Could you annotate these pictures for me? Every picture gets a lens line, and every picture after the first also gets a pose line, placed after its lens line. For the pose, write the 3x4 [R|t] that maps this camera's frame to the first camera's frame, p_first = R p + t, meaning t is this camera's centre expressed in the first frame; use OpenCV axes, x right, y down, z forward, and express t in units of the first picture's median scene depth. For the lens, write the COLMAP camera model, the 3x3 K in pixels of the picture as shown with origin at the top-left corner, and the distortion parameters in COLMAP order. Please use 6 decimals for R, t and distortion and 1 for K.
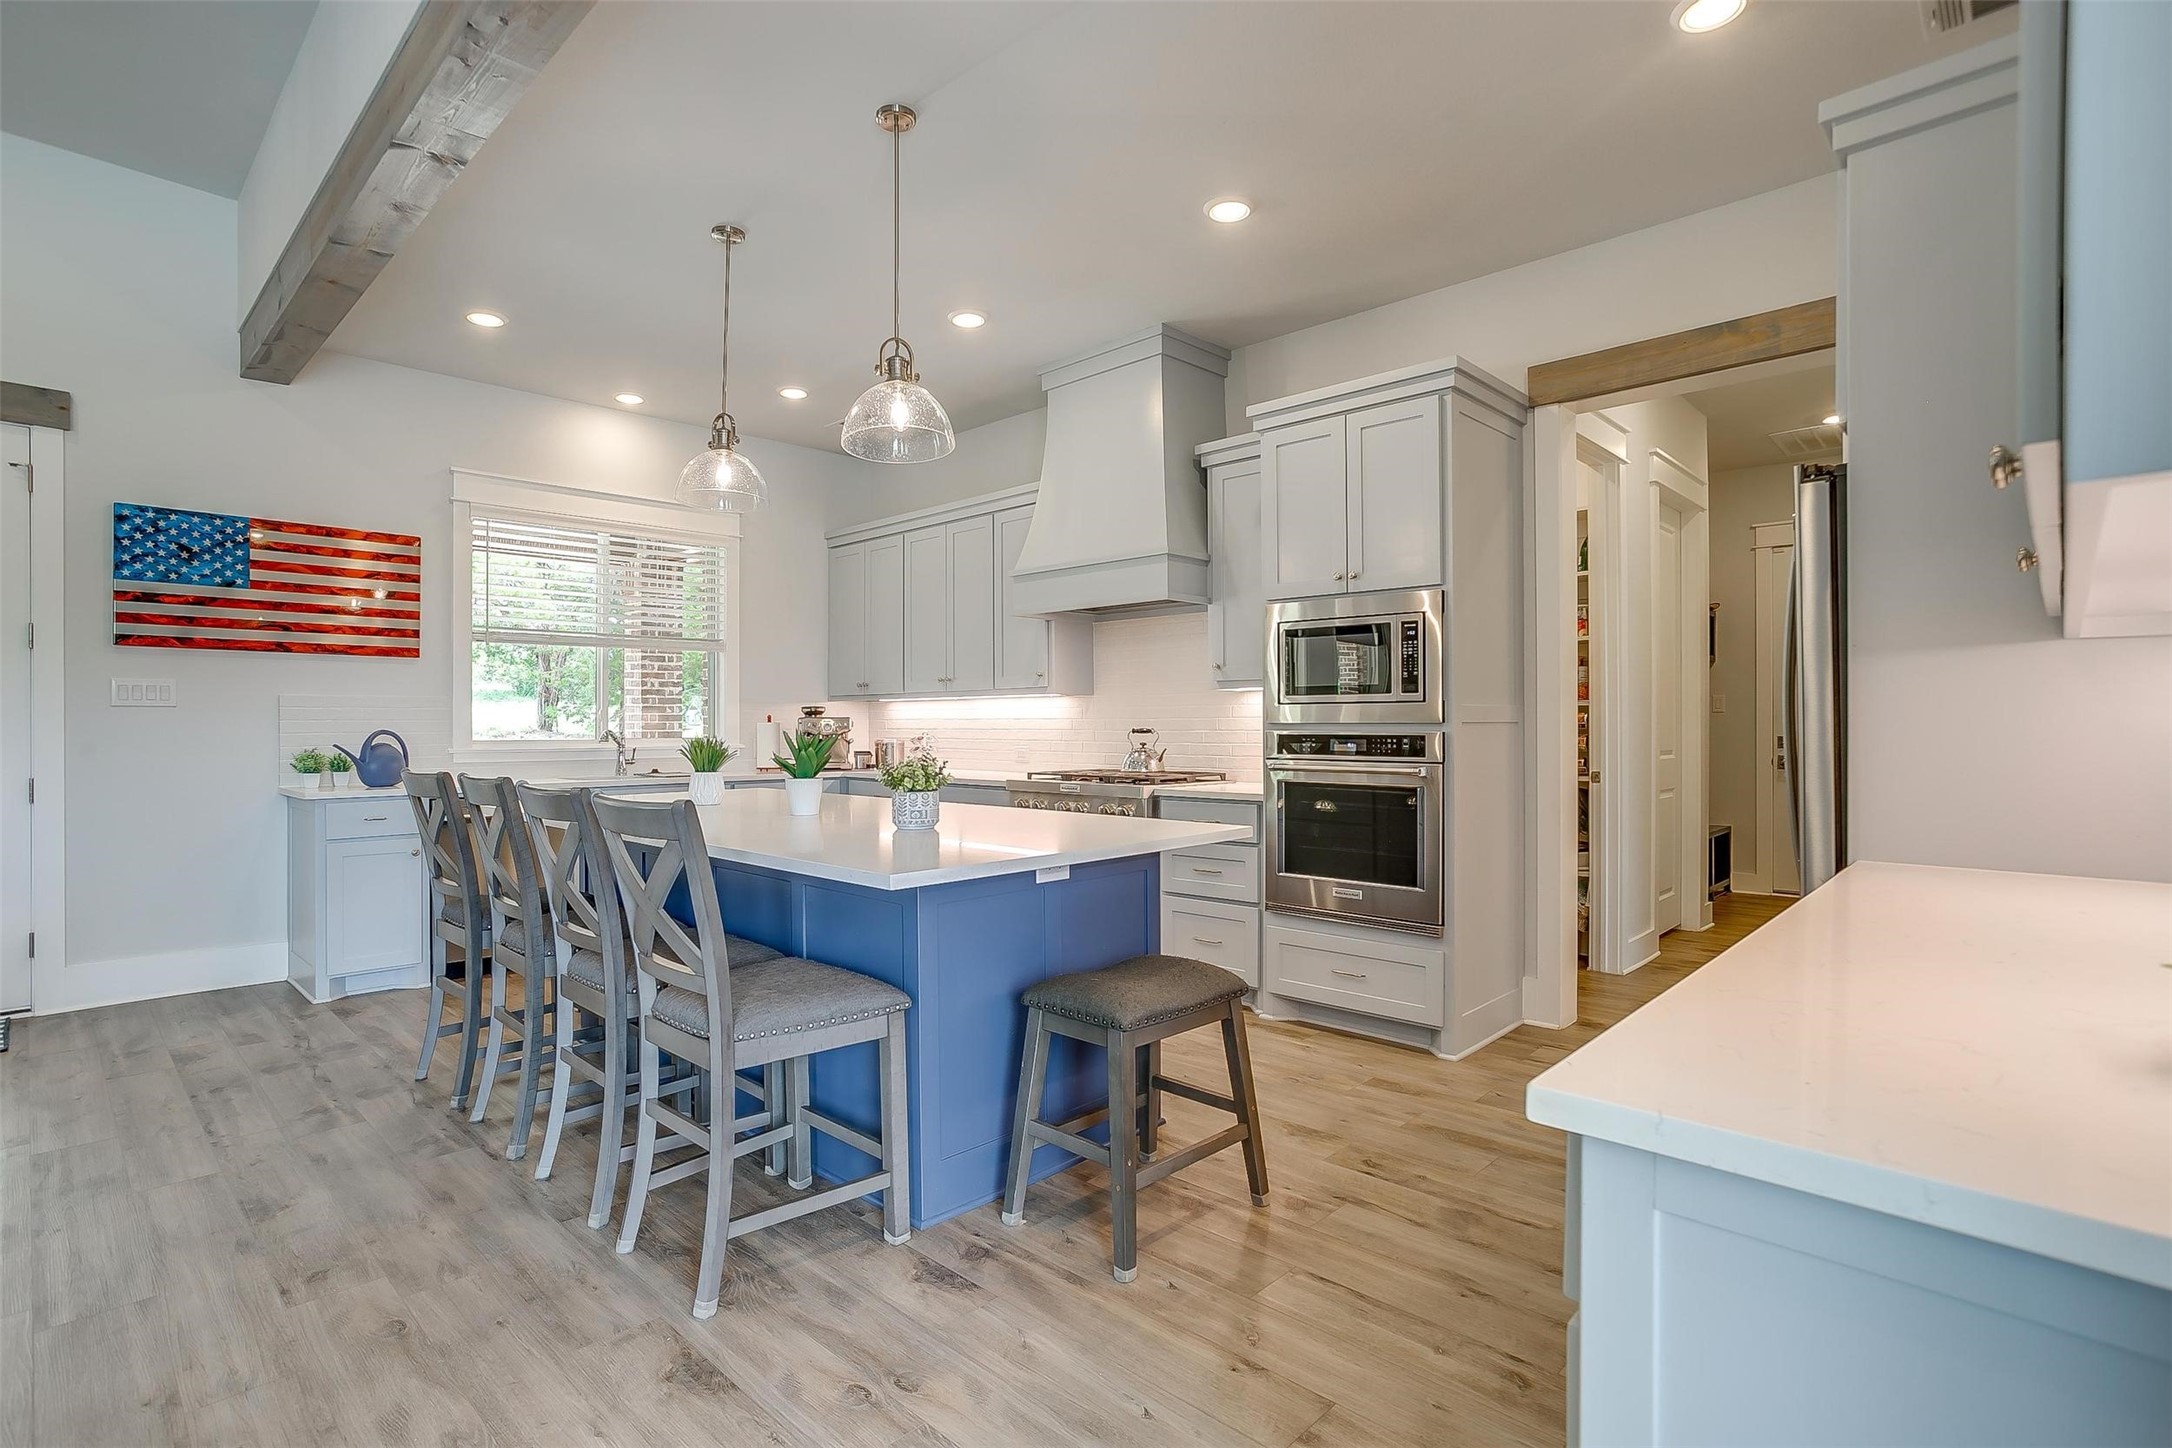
lens RADIAL K [[1055.8, 0, 1082.0], [0, 1055.8, 726.5], [0, 0, 1]] dist [-0.051156, 0.040382]
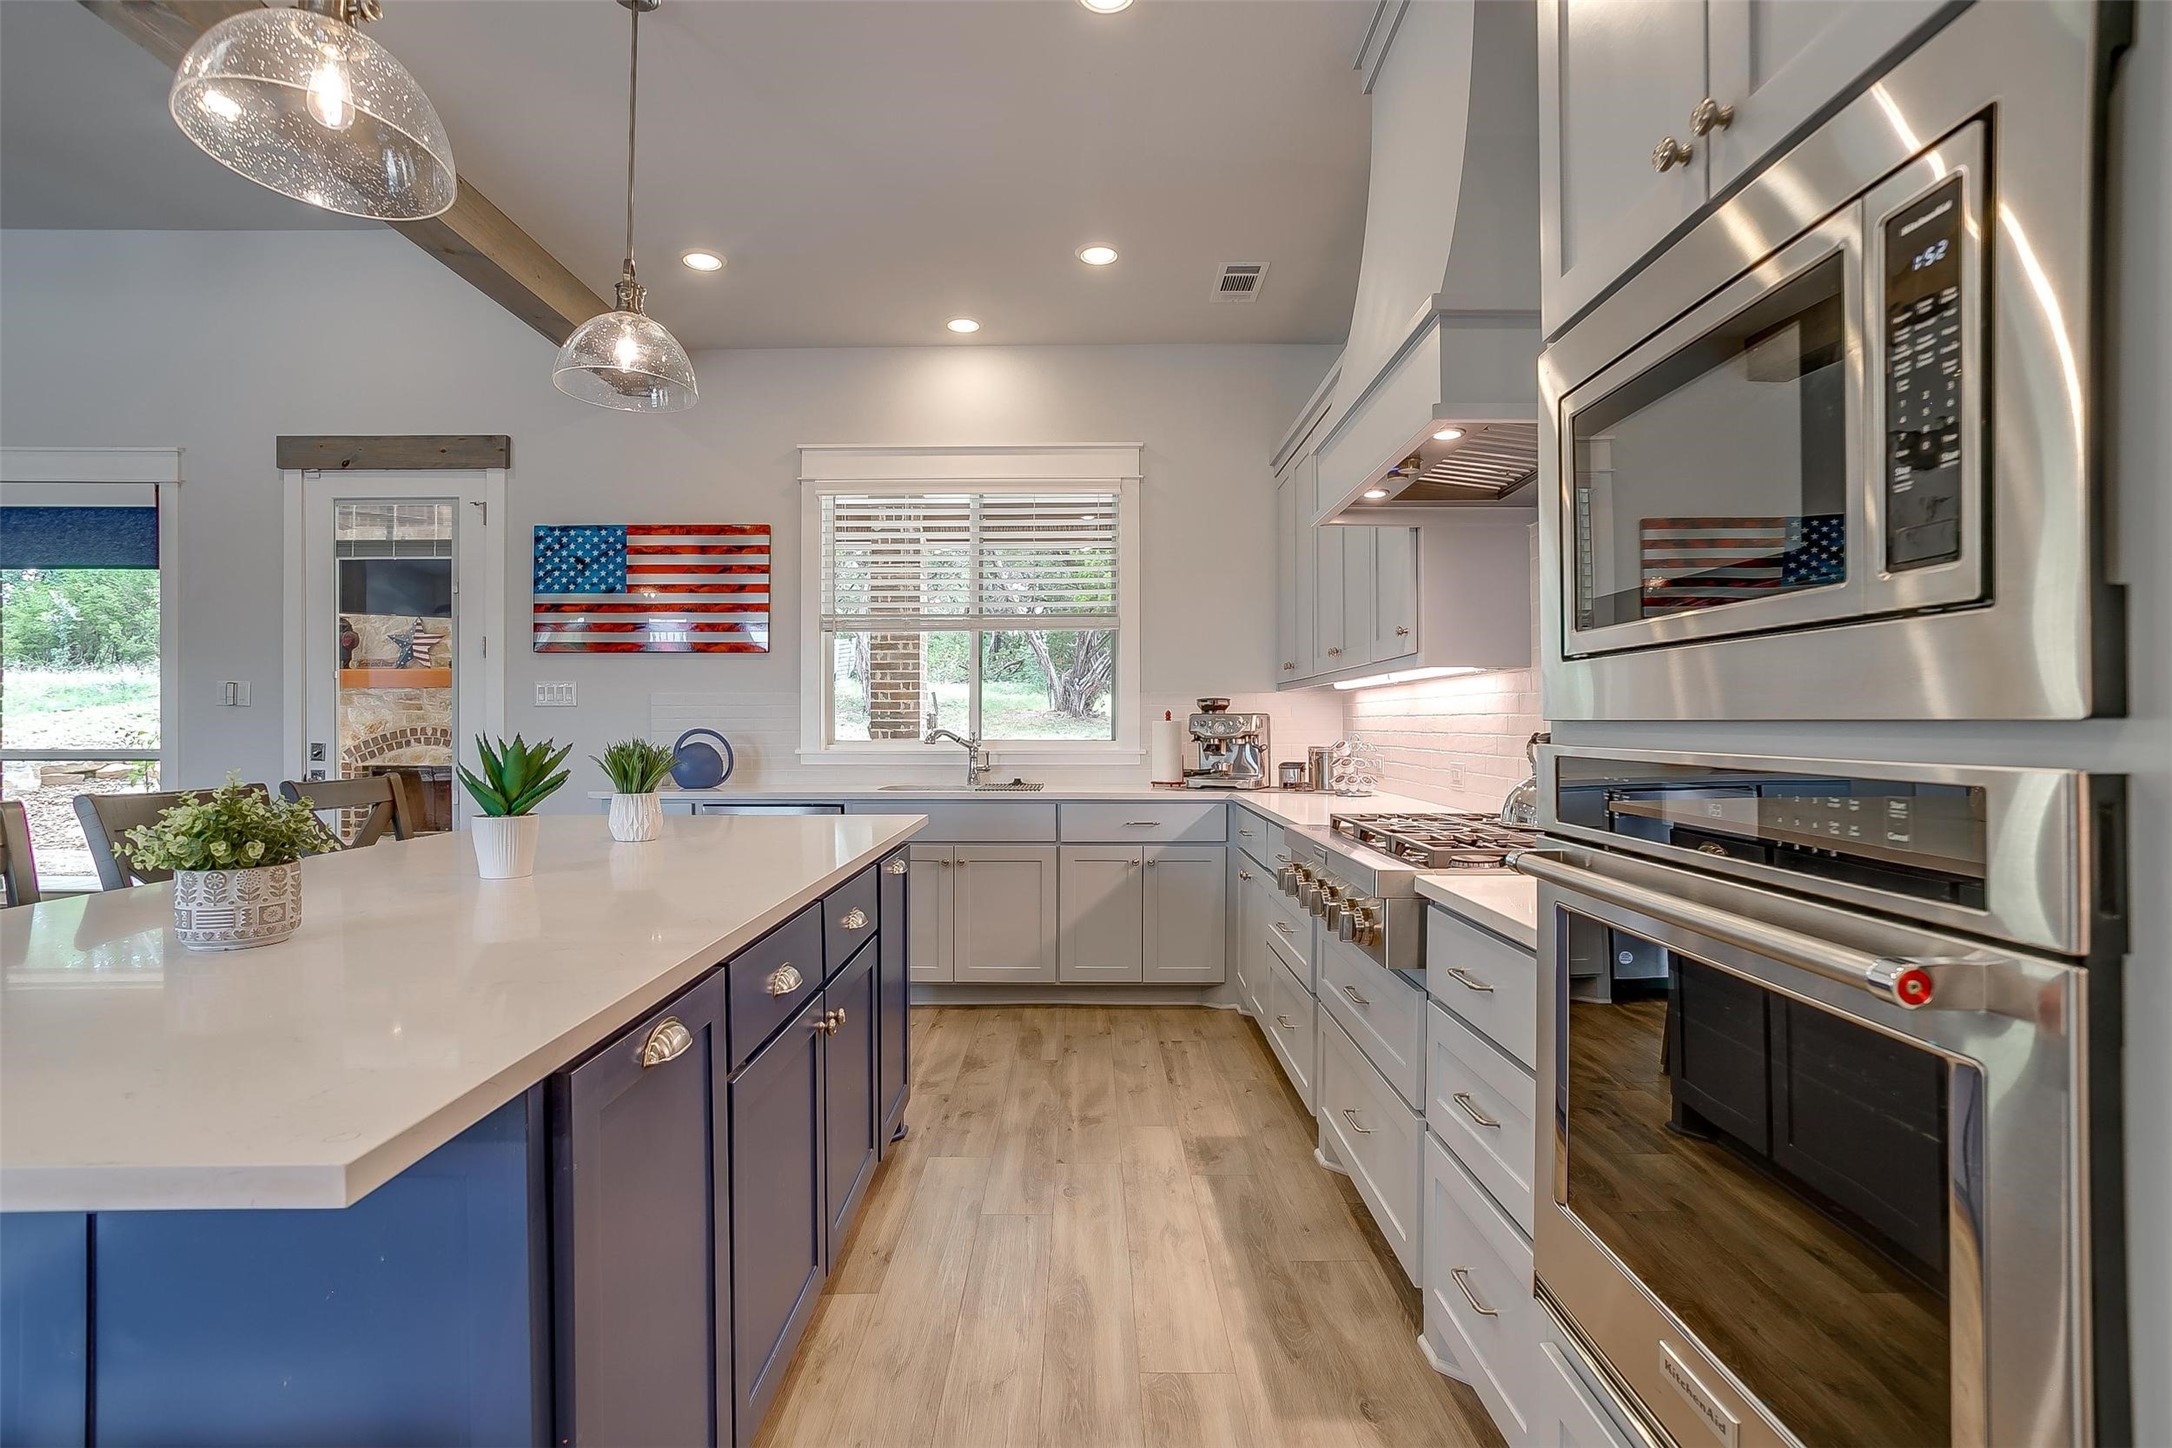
lens RADIAL K [[1055.8, 0, 1082.0], [0, 1055.8, 726.5], [0, 0, 1]] dist [-0.051156, 0.040382]
pose [[0.693539, 0.003046, -0.720413, 0.305621], [-0.001943, 0.999995, 0.002358, -0.002221], [0.720417, -0.000236, 0.693541, 0.670951]]
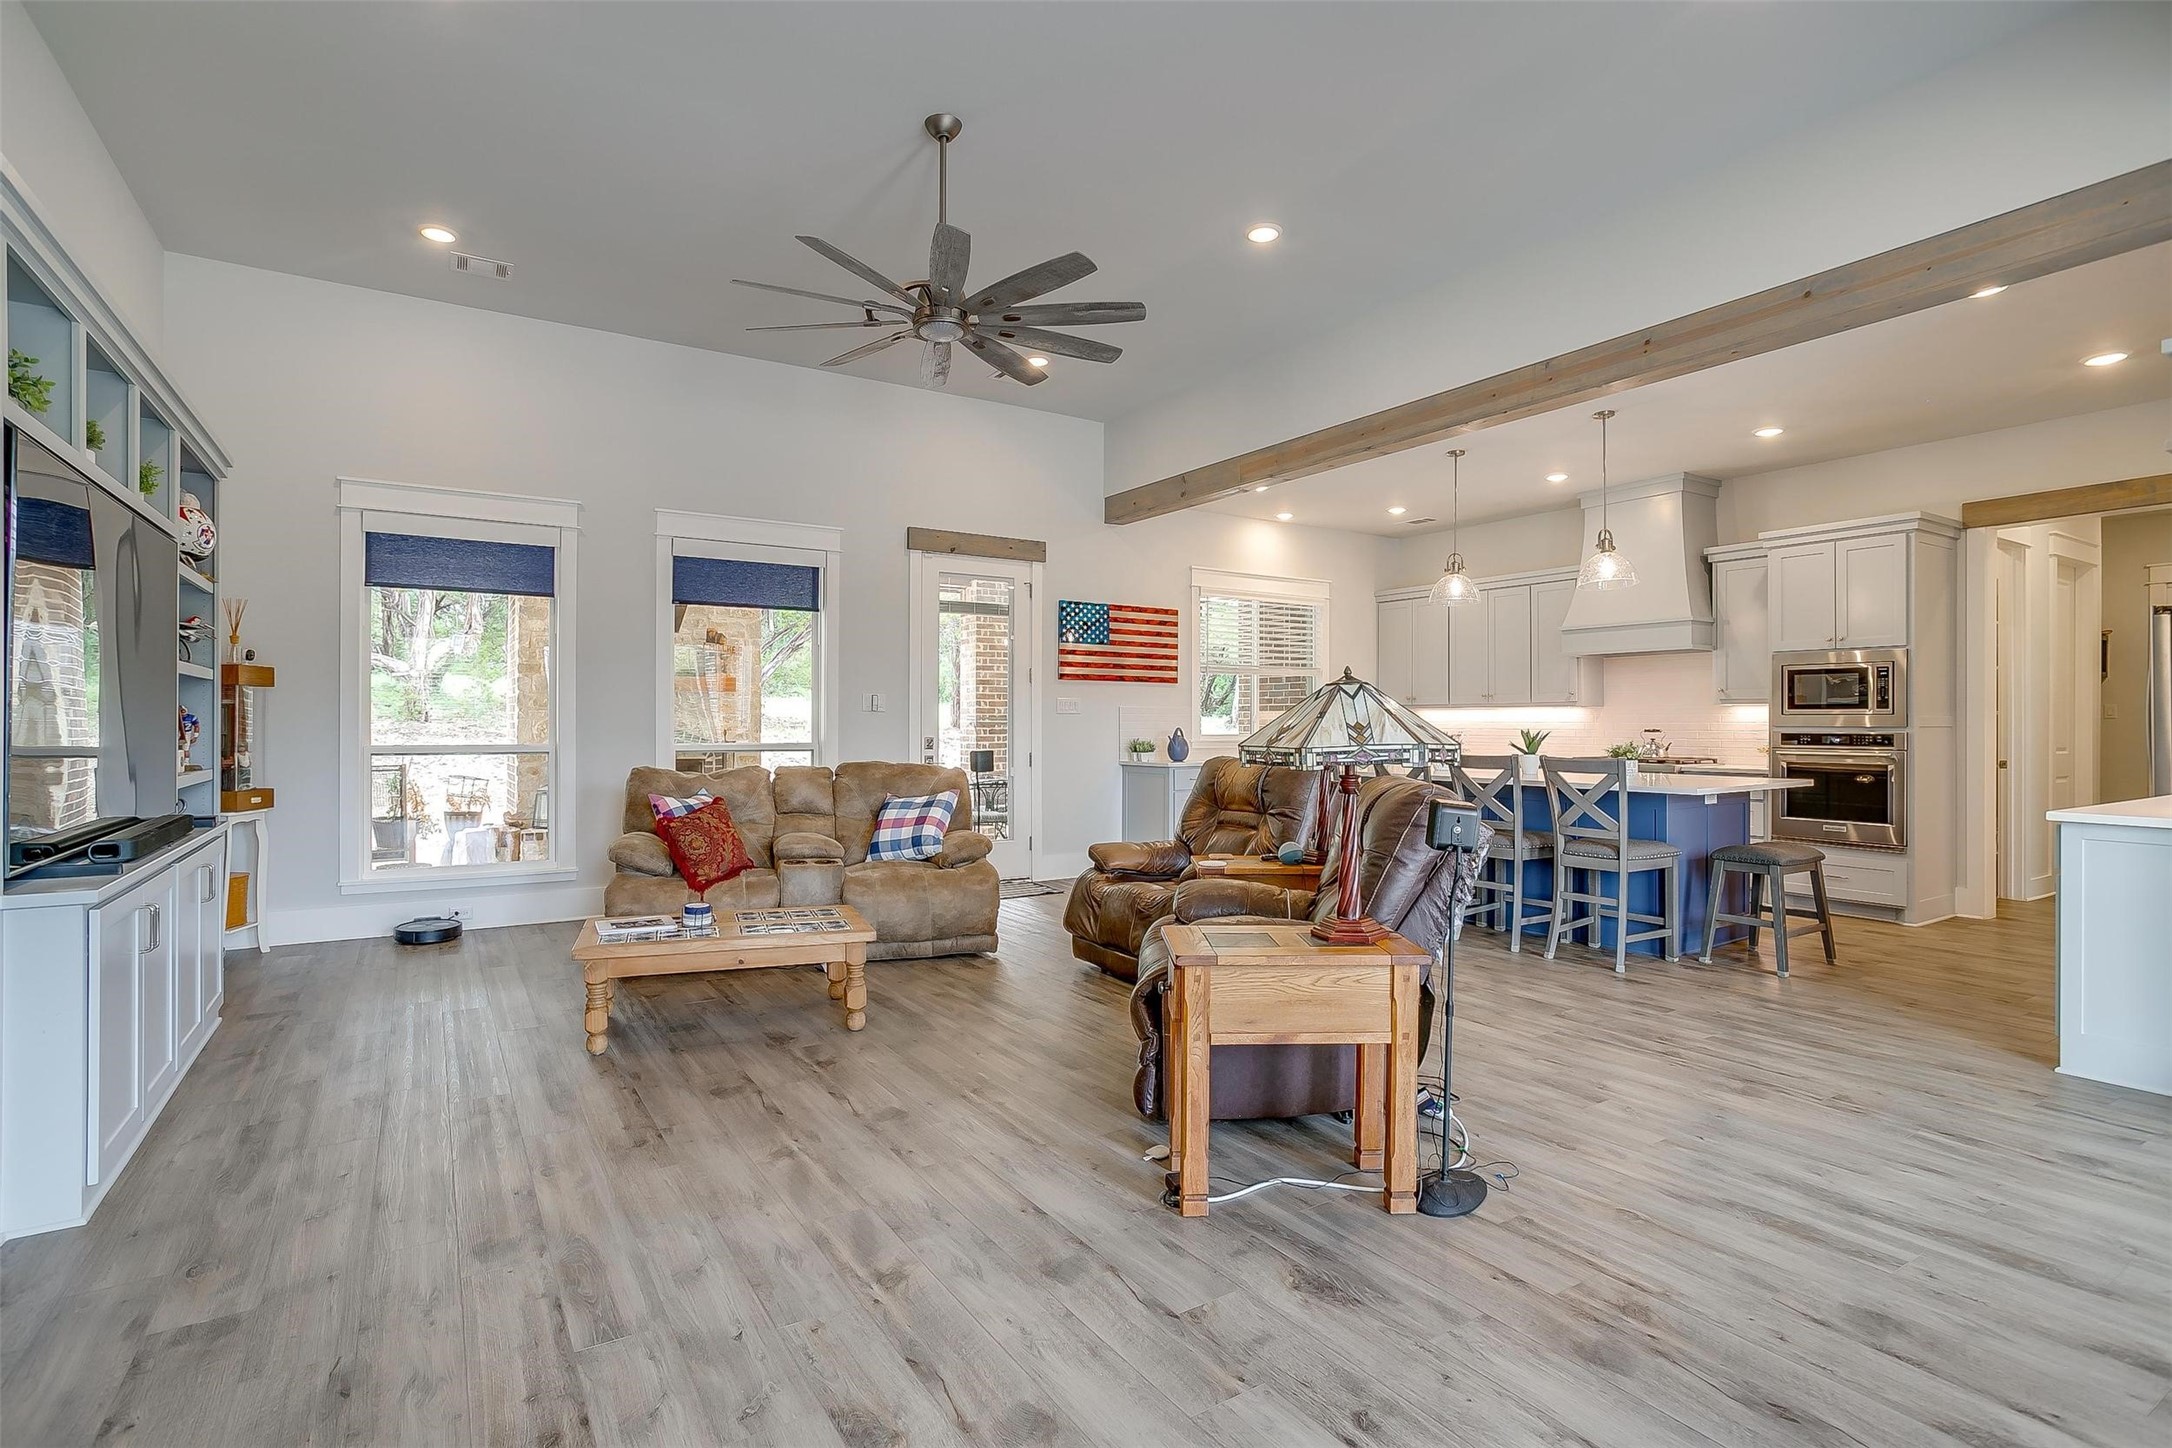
lens RADIAL K [[1042.7, 0, 1086.0], [0, 1042.7, 724.0], [0, 0, 1]] dist [-0.068223, 0.040828]
pose [[0.974211, 0.004756, -0.225589, -0.503472], [-0.005282, 0.999985, -0.001729, 0.001295], [0.225577, 0.002876, 0.974221, -0.778387]]
